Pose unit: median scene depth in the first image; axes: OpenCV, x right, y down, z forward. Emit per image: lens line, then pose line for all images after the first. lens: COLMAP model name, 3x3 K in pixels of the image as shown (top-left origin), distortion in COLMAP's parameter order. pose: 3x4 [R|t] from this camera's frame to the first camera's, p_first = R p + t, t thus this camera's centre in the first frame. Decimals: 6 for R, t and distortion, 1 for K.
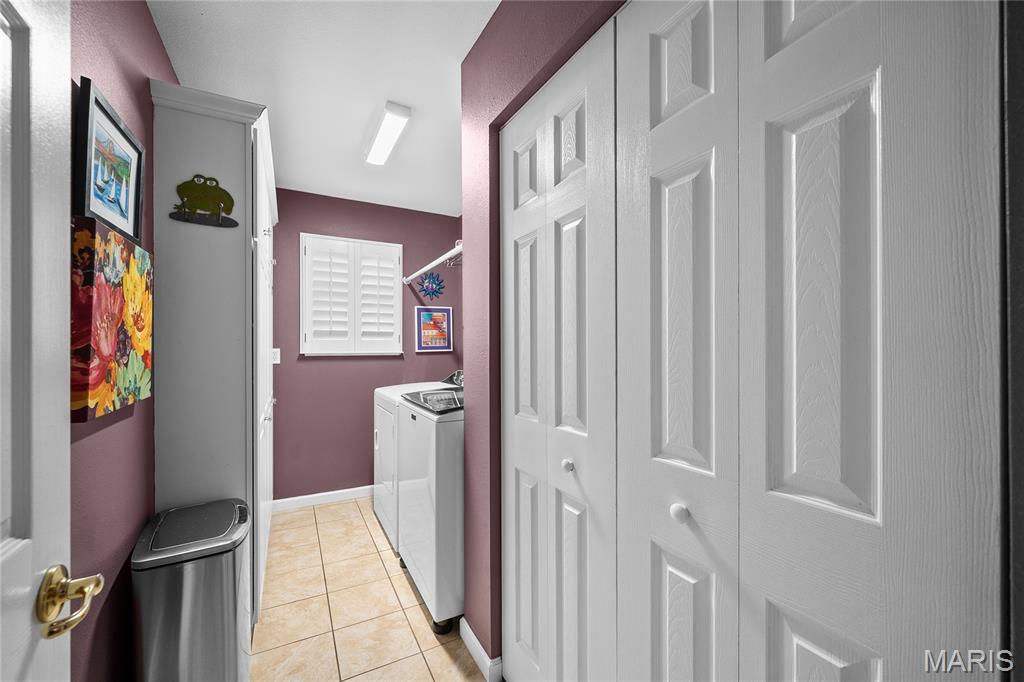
lens RADIAL K [[414.6, 0, 515.2], [0, 414.6, 345.0], [0, 0, 1]] dist [-0.004083, 0.002242]
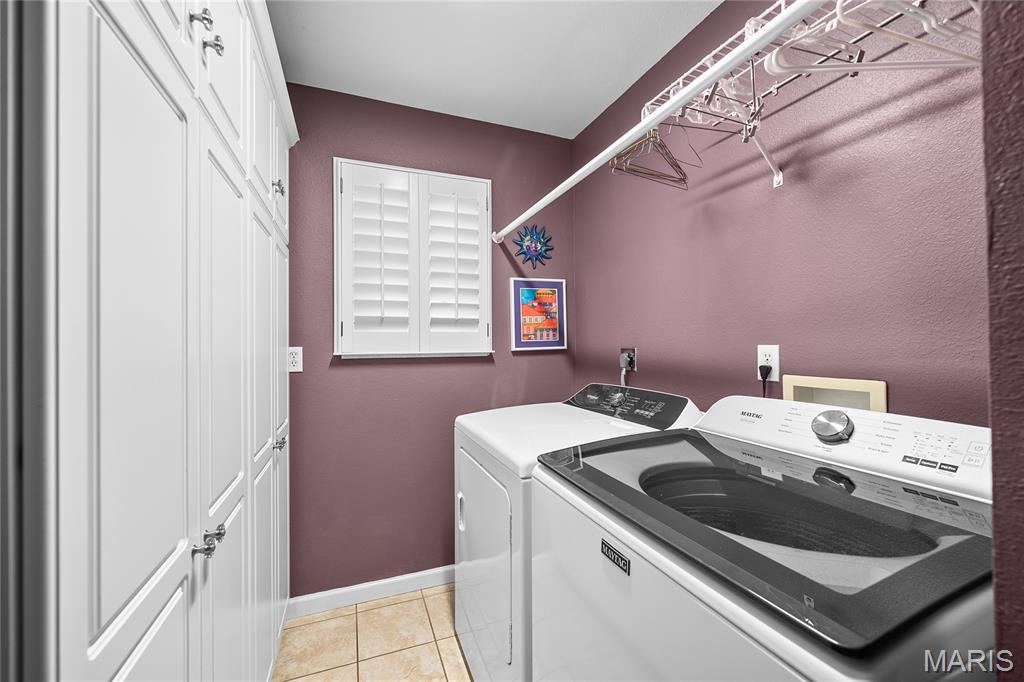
lens RADIAL K [[414.6, 0, 510.1], [0, 414.6, 339.0], [0, 0, 1]] dist [-0.004083, 0.002242]
pose [[0.991481, -0.006521, -0.130089, -0.162490], [0.006200, 0.999977, -0.002873, 0.000639], [0.130105, 0.002042, 0.991498, 0.381066]]
